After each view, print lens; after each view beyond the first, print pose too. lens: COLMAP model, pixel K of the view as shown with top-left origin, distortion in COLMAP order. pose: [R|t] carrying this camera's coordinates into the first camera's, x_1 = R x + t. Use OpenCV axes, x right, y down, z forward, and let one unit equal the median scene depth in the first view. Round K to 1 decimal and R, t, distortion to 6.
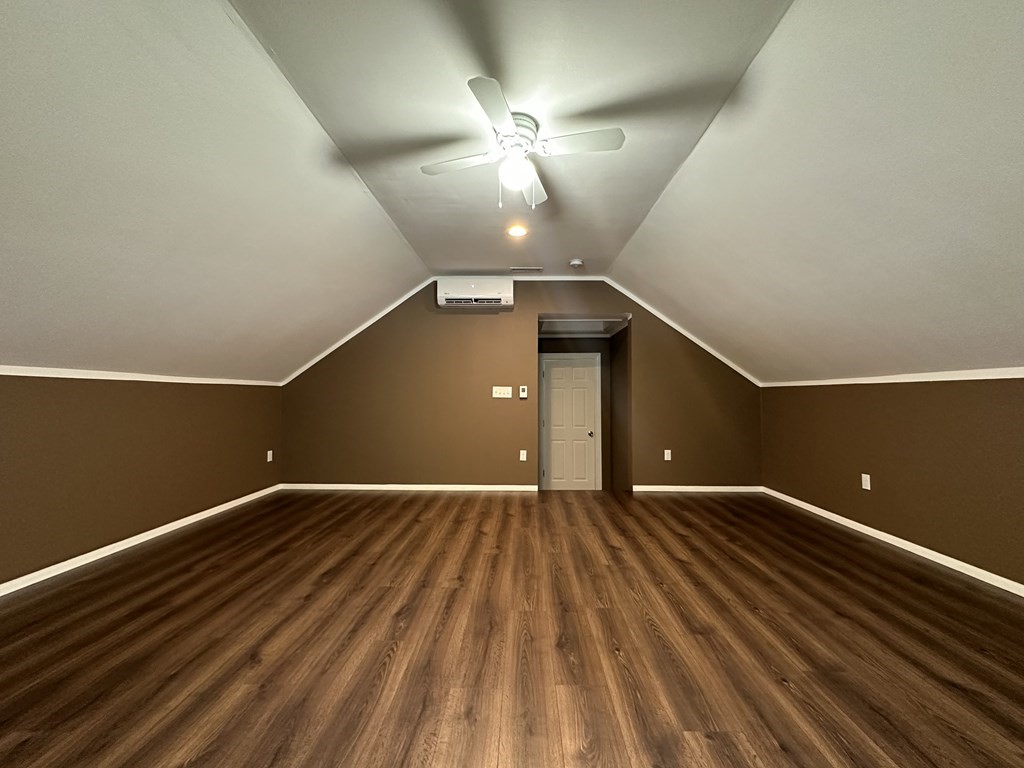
lens RADIAL K [[410.3, 0, 513.7], [0, 410.3, 384.8], [0, 0, 1]] dist [-0.002555, 0.000187]
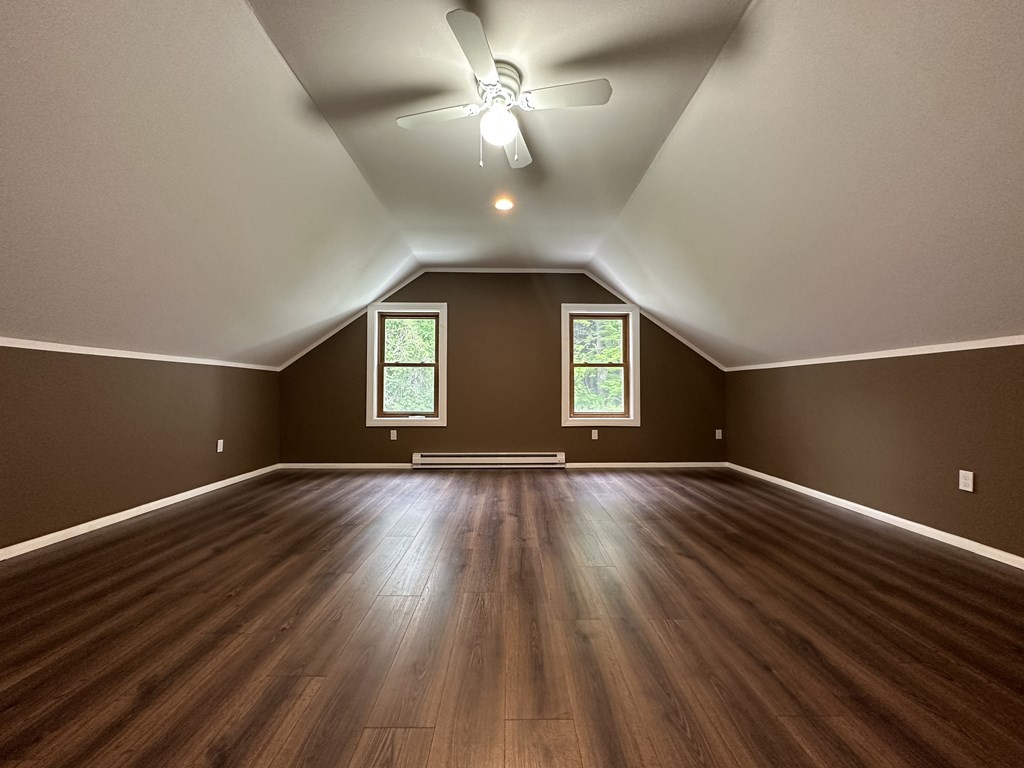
lens RADIAL K [[410.3, 0, 513.7], [0, 410.3, 384.8], [0, 0, 1]] dist [-0.002555, 0.000187]
pose [[-0.999219, -0.004017, -0.039309, 0.006958], [-0.002285, 0.999029, -0.044004, 0.116446], [0.039447, -0.043879, -0.998258, 1.835517]]
